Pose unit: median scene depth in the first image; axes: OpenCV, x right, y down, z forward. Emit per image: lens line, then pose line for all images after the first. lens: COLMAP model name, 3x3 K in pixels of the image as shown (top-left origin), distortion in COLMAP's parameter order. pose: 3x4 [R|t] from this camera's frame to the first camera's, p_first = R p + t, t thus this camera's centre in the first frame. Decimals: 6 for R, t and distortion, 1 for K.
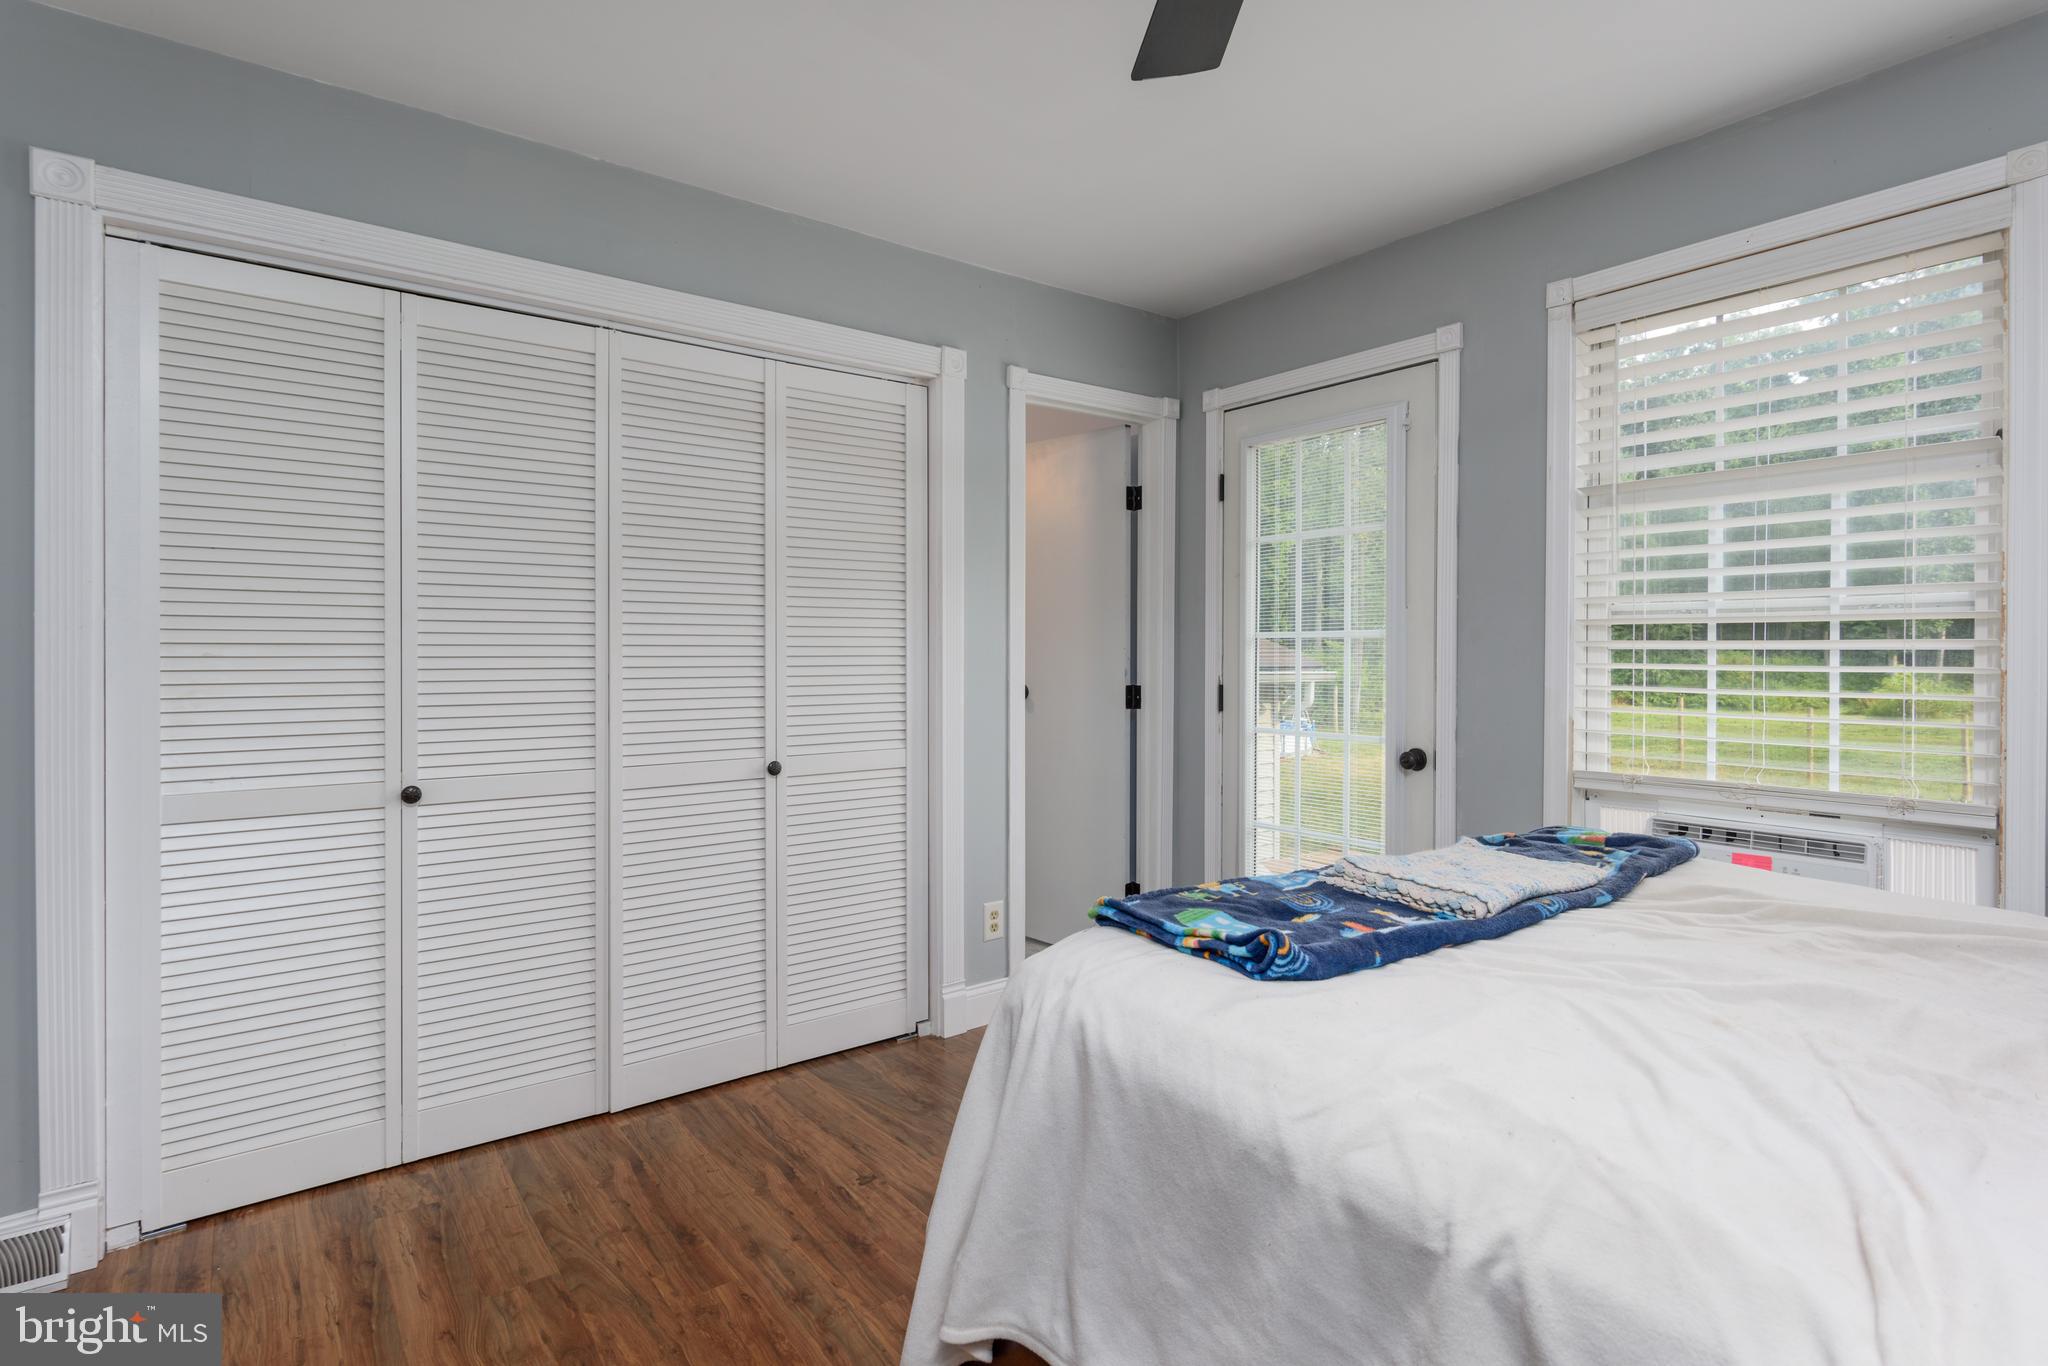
lens RADIAL K [[1021.4, 0, 1014.1], [0, 1021.4, 675.6], [0, 0, 1]] dist [-0.000761, -0.000349]
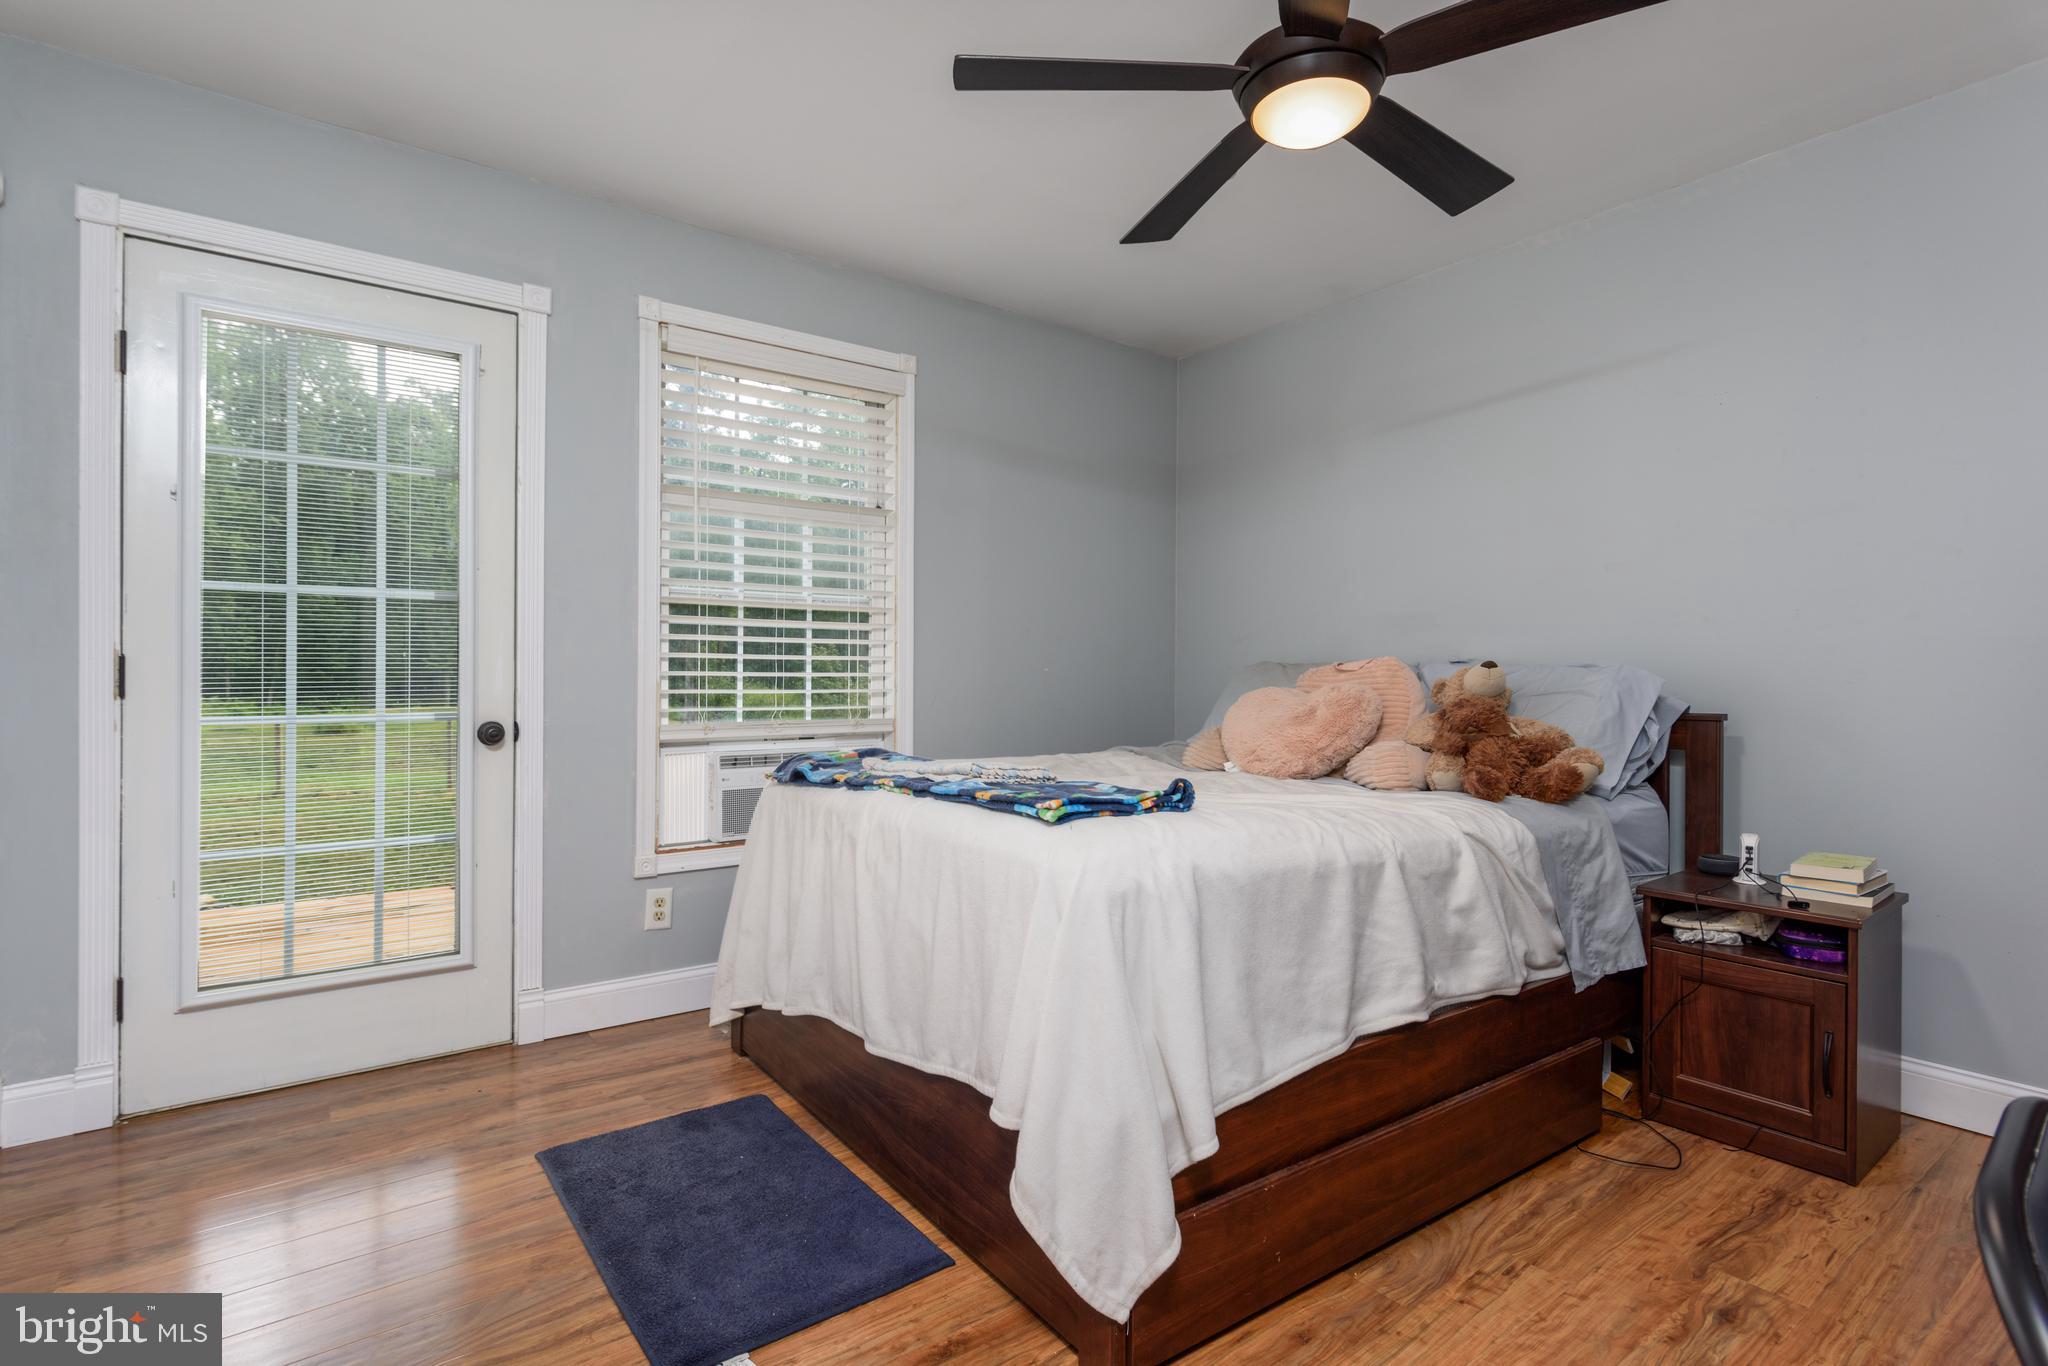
lens RADIAL K [[993.4, 0, 1020.2], [0, 993.4, 691.7], [0, 0, 1]] dist [-0.000676, -0.001011]
pose [[0.000734, -0.055035, 0.998484, -0.625612], [-0.007770, 0.998454, 0.055039, -0.013111], [-0.999970, -0.007799, 0.000306, 0.617152]]
